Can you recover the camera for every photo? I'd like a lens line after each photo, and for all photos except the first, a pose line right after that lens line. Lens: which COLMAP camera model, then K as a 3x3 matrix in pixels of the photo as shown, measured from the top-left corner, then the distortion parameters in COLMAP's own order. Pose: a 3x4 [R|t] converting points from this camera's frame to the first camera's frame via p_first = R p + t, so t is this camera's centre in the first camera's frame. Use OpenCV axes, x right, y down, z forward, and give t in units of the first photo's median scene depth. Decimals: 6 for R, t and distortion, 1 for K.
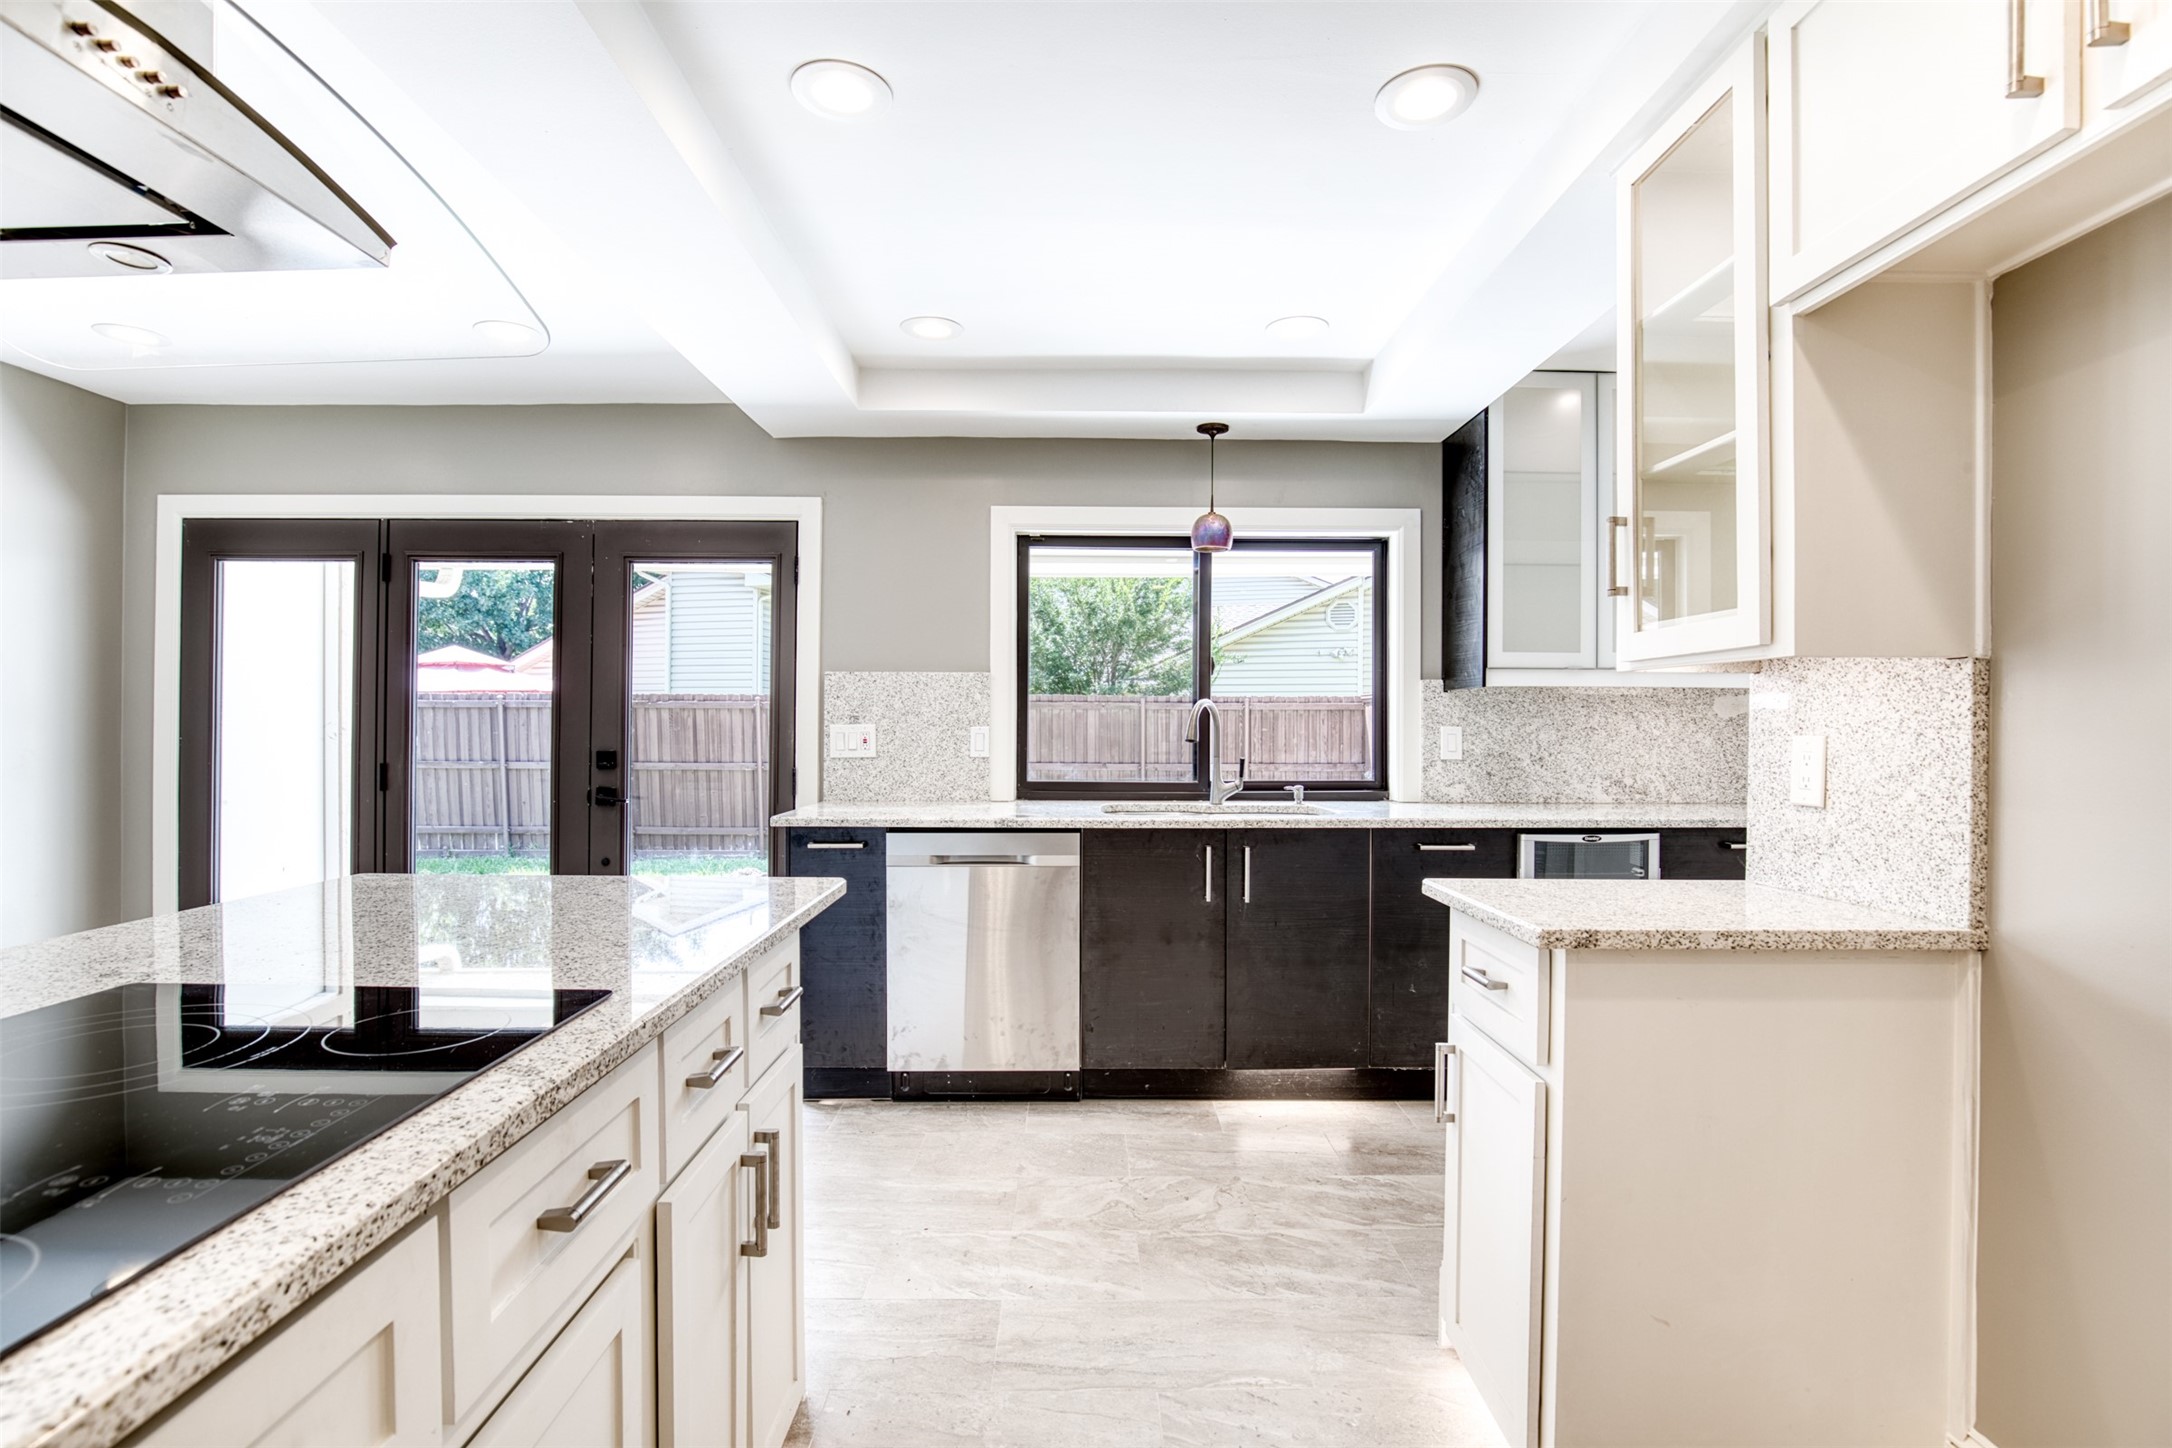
lens RADIAL K [[1015.2, 0, 1092.2], [0, 1015.2, 730.8], [0, 0, 1]] dist [-0.034092, 0.000256]
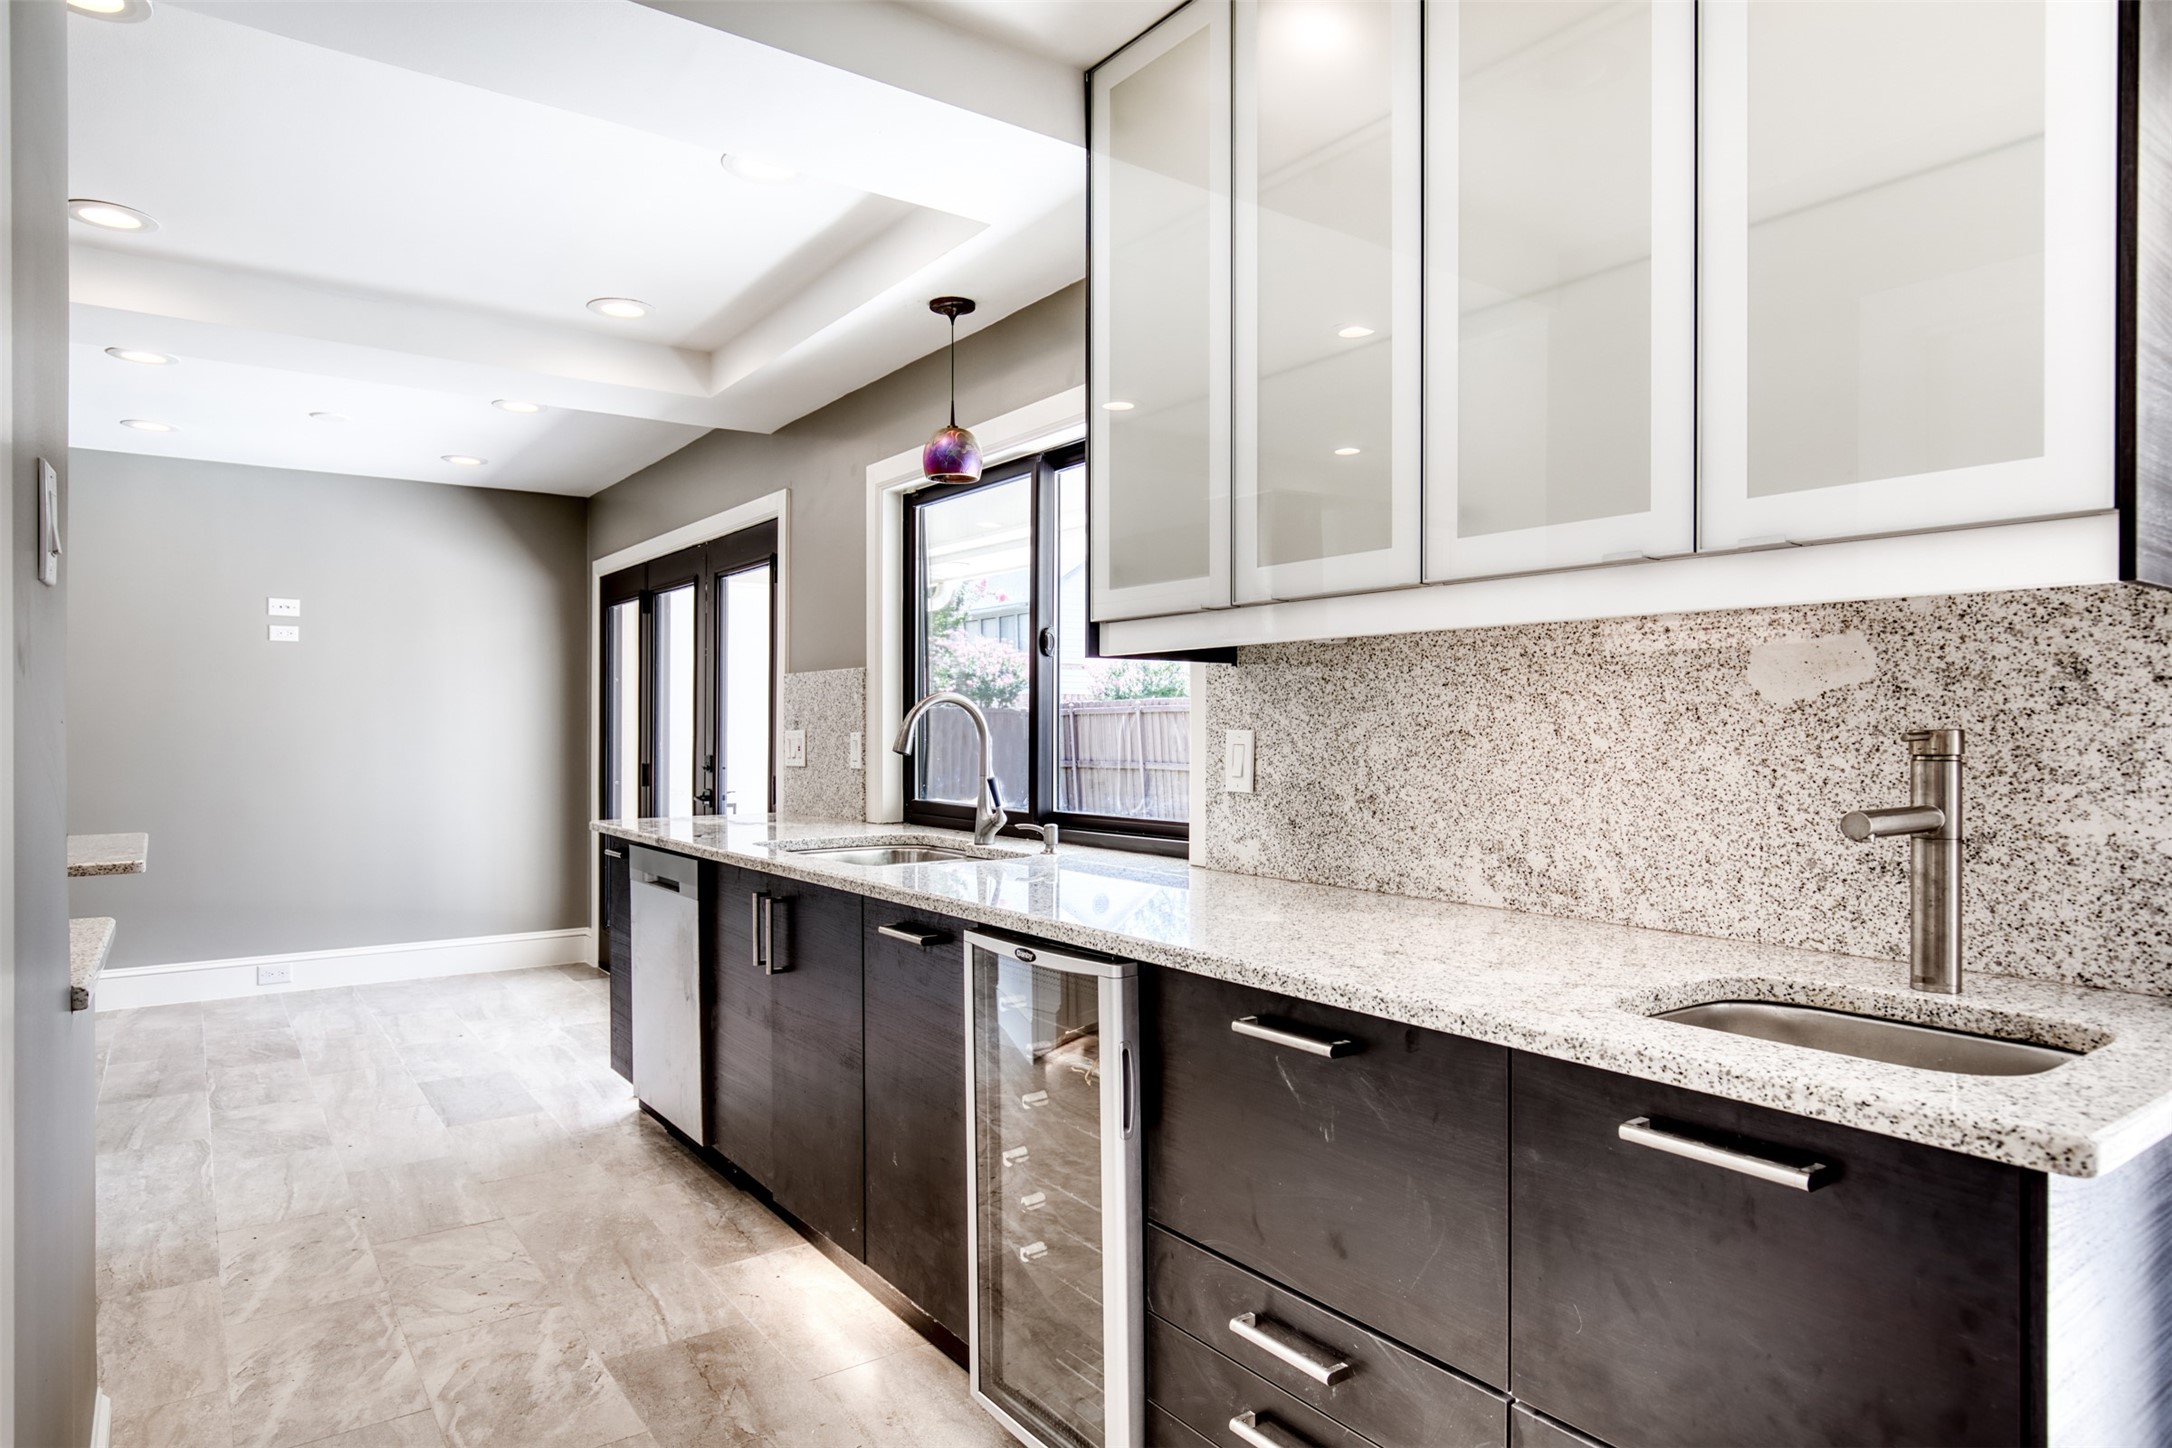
lens RADIAL K [[1275.8, 0, 1086.0], [0, 1275.8, 724.0], [0, 0, 1]] dist [-0.006808, 0.000186]
pose [[0.574943, -0.007511, -0.818159, 0.871469], [0.000701, 0.999962, -0.008687, -0.001692], [0.818193, 0.004422, 0.574927, 0.554061]]
